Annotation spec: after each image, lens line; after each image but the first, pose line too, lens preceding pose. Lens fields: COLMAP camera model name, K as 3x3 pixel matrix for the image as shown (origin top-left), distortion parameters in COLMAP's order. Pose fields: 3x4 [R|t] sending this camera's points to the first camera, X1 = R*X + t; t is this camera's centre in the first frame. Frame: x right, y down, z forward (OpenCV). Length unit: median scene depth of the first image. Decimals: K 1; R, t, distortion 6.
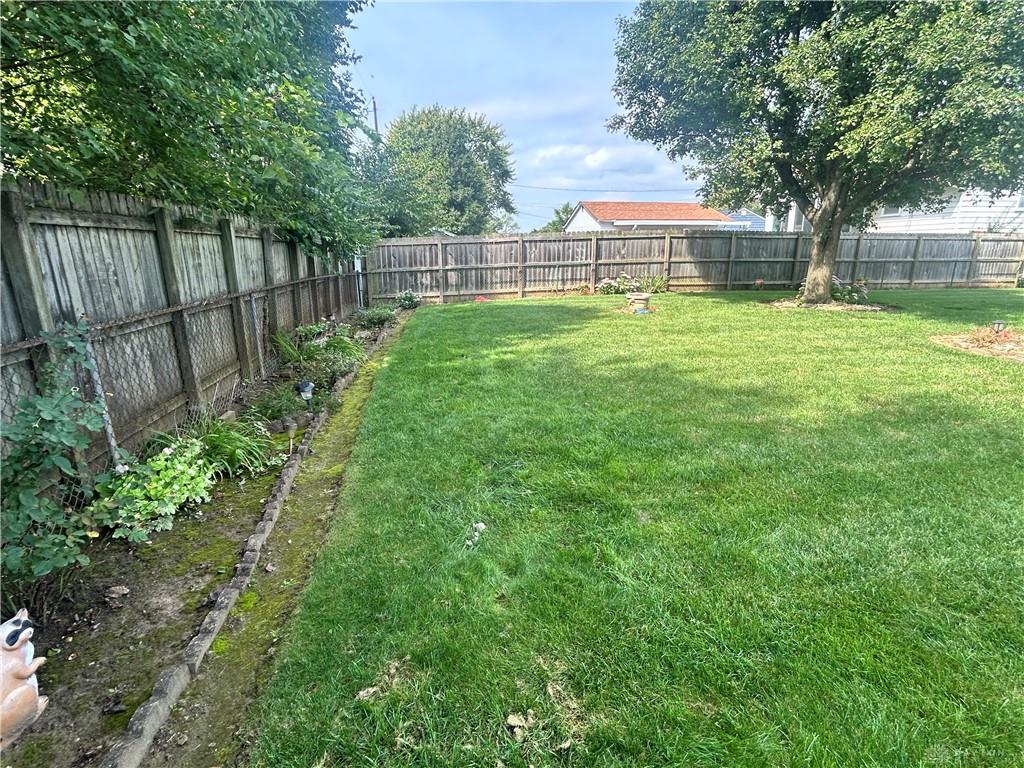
lens RADIAL K [[506.8, 0, 519.4], [0, 506.8, 383.2], [0, 0, 1]] dist [-0.008075, 0.005213]
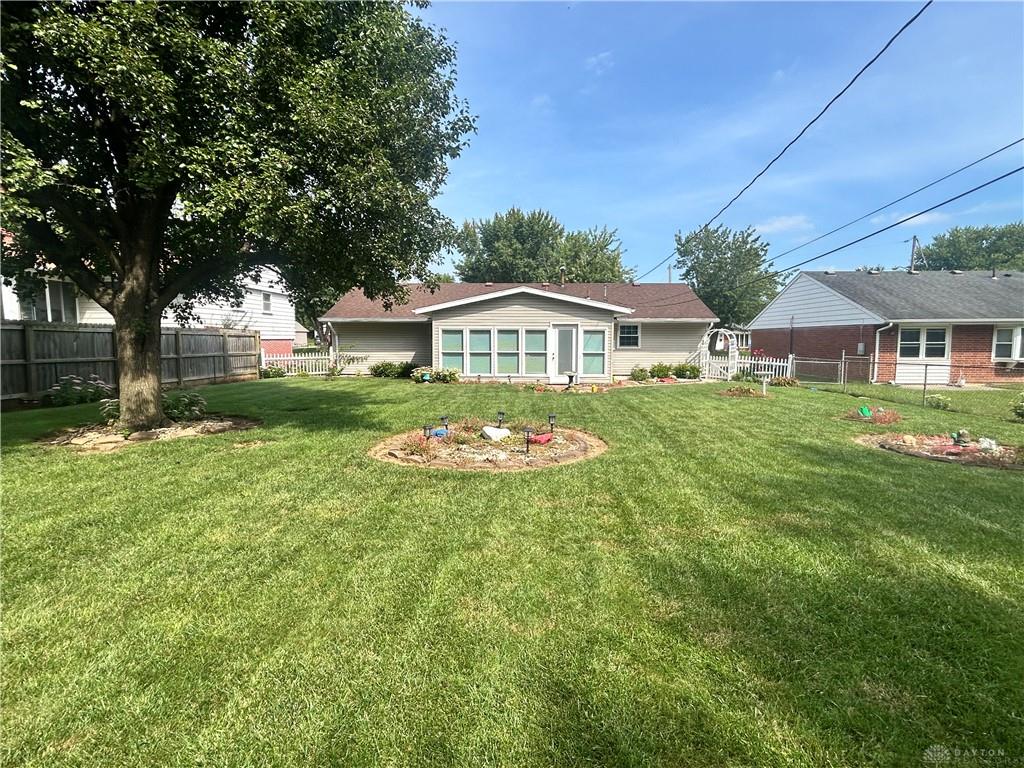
lens RADIAL K [[506.8, 0, 521.4], [0, 506.8, 381.3], [0, 0, 1]] dist [-0.008075, 0.005213]
pose [[0.204766, -0.074943, 0.975938, 0.056541], [0.246448, 0.968890, 0.022694, -0.138558], [-0.947277, 0.235871, 0.216865, 0.464514]]
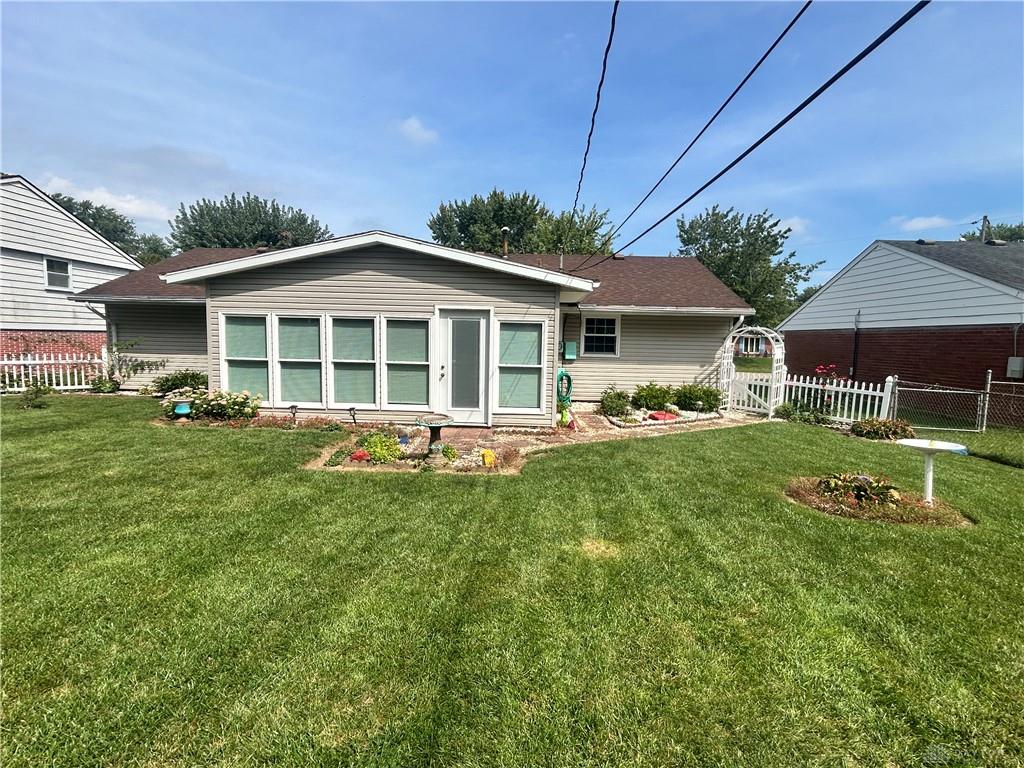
lens RADIAL K [[506.8, 0, 520.0], [0, 506.8, 385.5], [0, 0, 1]] dist [-0.008075, 0.005213]
pose [[0.204420, -0.079987, 0.975610, 1.065169], [0.226181, 0.973545, 0.032426, -0.128264], [-0.952394, 0.214036, 0.217104, 0.386951]]
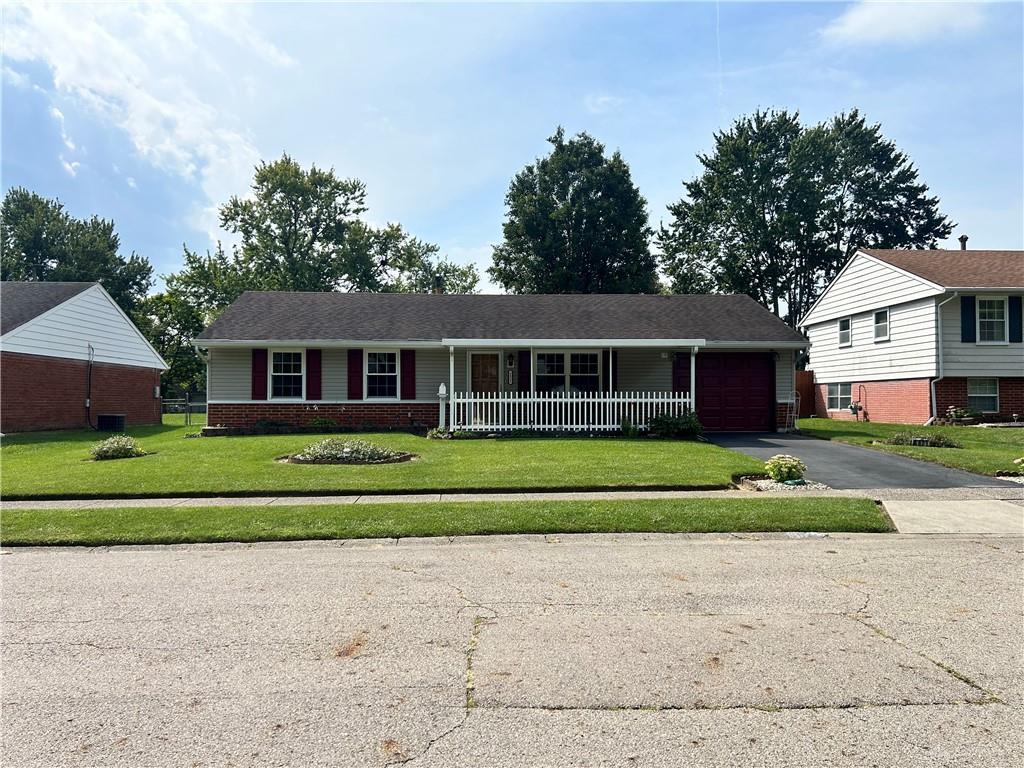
lens RADIAL K [[772.0, 0, 511.3], [0, 772.0, 384.1], [0, 0, 1]] dist [0.024796, -0.017859]
pose [[-0.132858, -0.013593, -0.991042, 7.832789], [-0.250717, 0.967847, 0.020336, -0.462283], [0.958900, 0.251173, -0.131994, 1.958253]]
